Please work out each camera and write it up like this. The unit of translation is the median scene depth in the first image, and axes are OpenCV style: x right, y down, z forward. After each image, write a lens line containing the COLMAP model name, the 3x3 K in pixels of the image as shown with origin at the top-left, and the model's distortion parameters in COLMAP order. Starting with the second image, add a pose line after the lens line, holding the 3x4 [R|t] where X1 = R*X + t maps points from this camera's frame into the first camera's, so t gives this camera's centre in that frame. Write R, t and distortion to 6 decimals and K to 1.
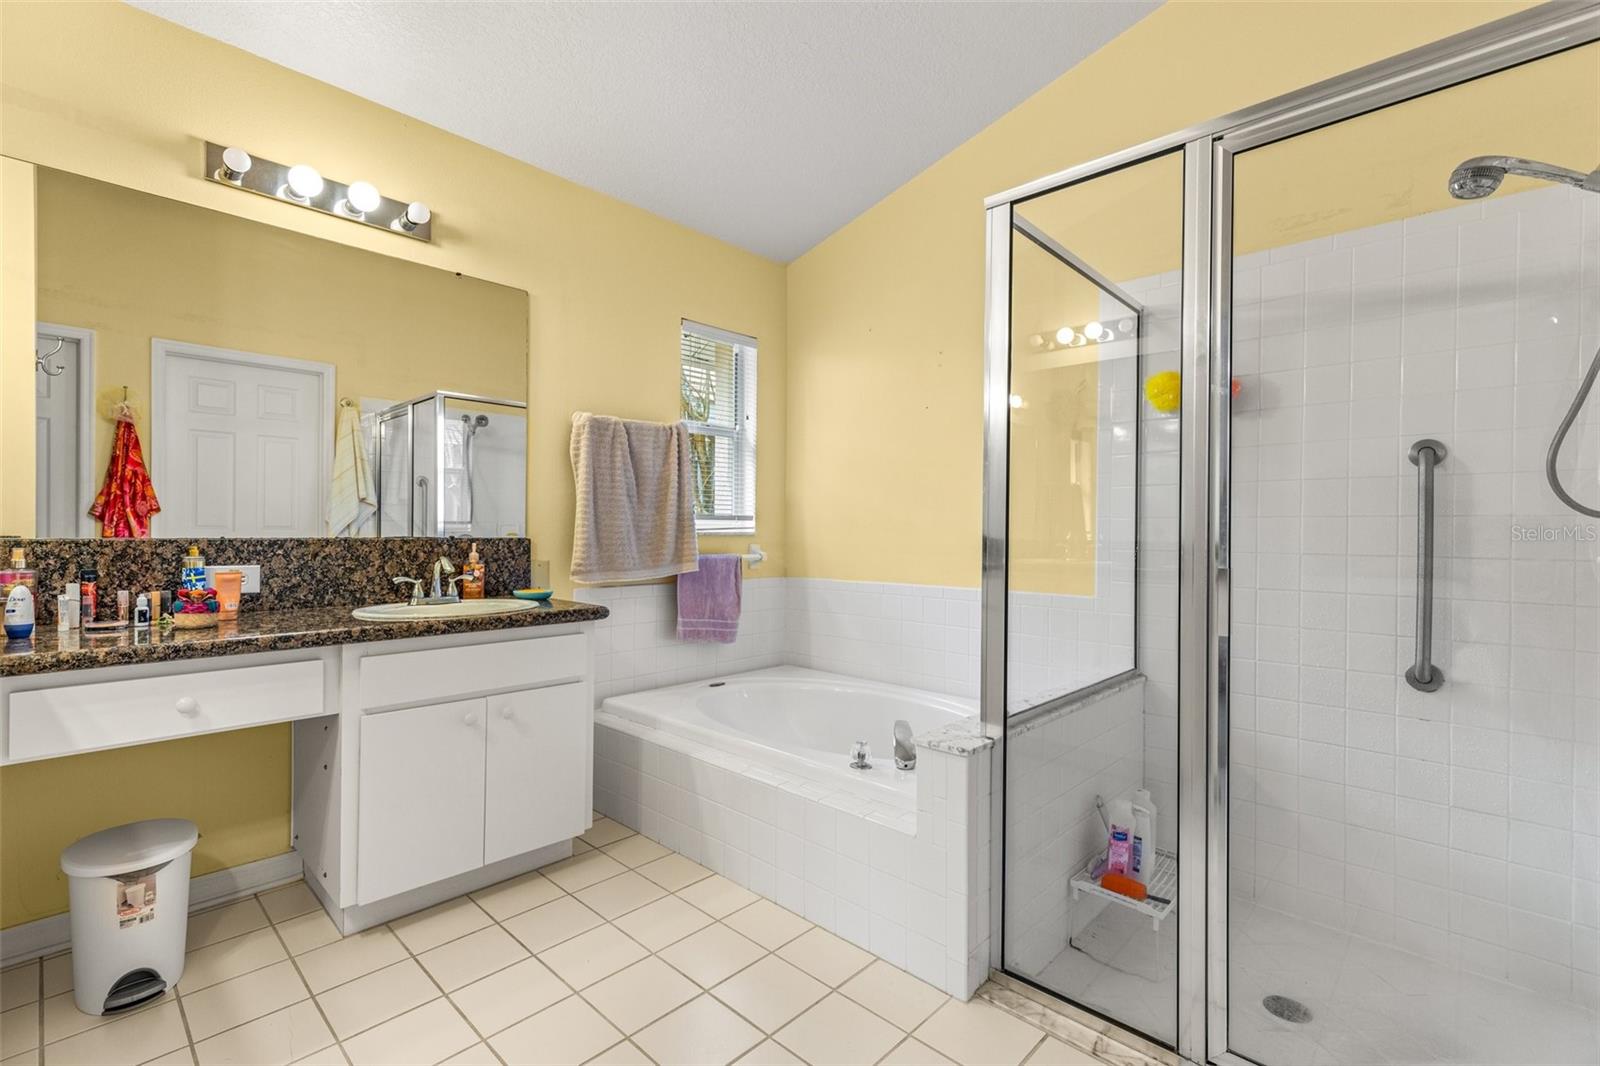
lens RADIAL K [[717.0, 0, 800.0], [0, 717.0, 531.6], [0, 0, 1]] dist [0.007047, 0.000264]
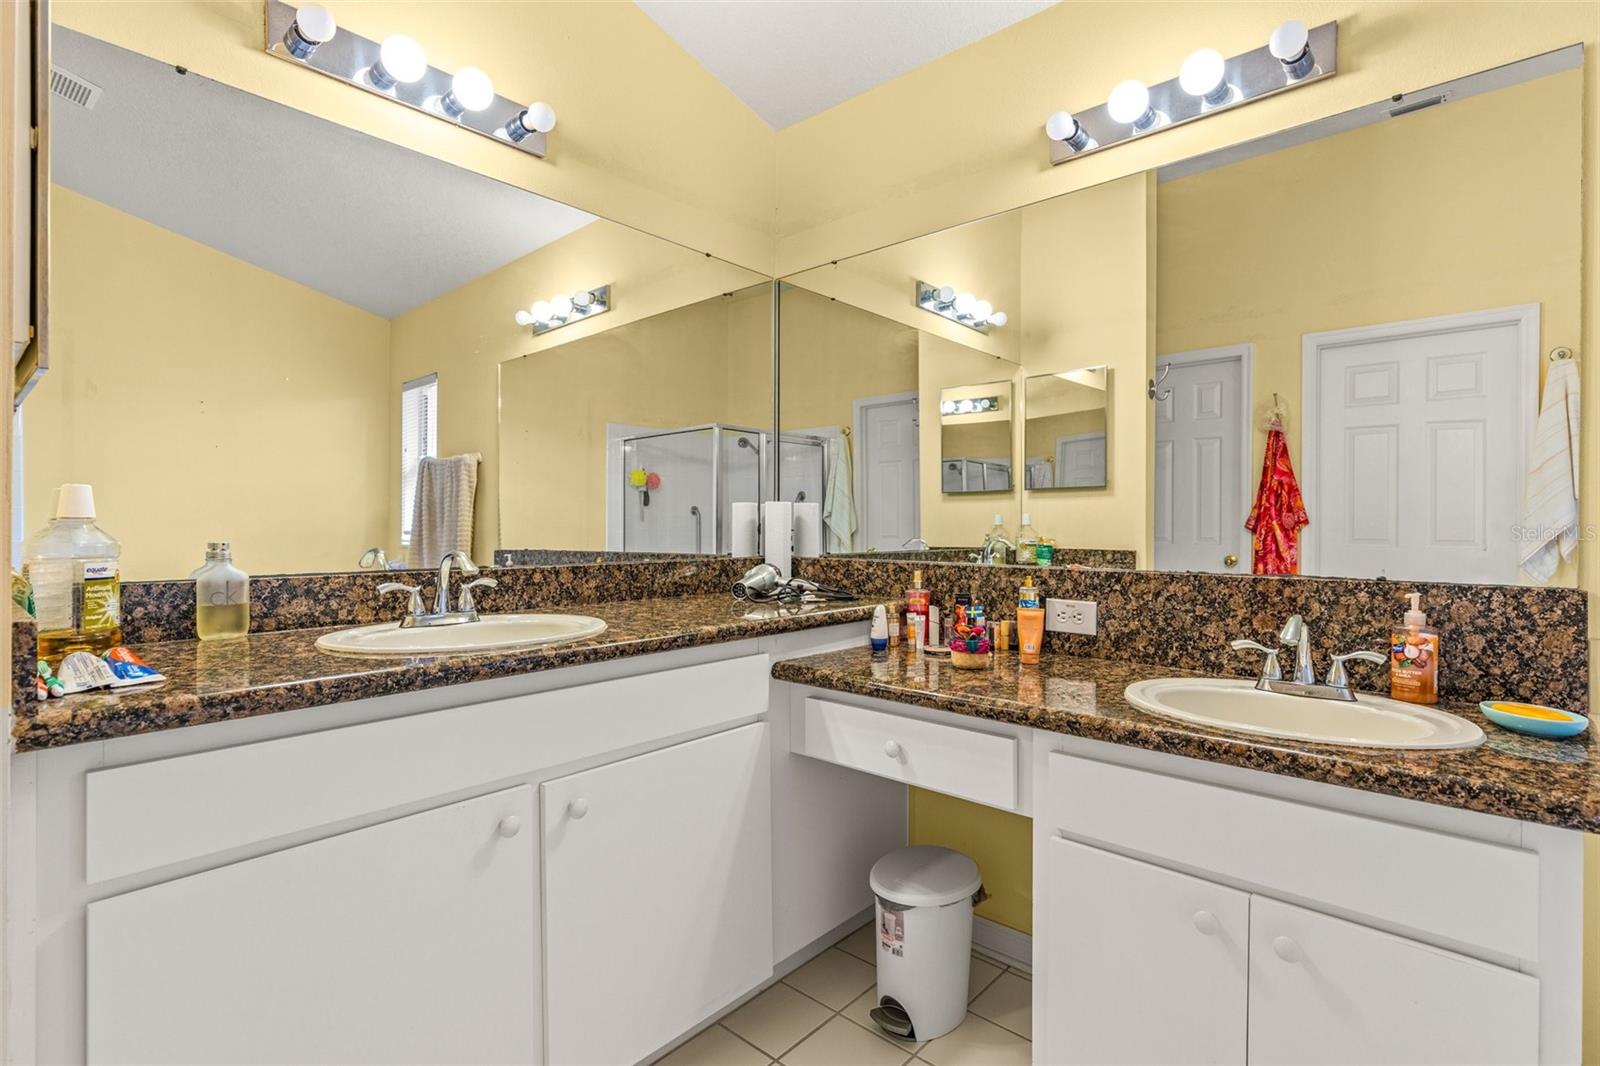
lens RADIAL K [[767.1, 0, 799.9], [0, 767.1, 525.7], [0, 0, 1]] dist [0.002867, 0.000191]
pose [[0.030925, -0.005124, -0.999509, 0.105776], [-0.003686, 0.999979, -0.005240, -0.032207], [0.999515, 0.003846, 0.030906, 0.593707]]
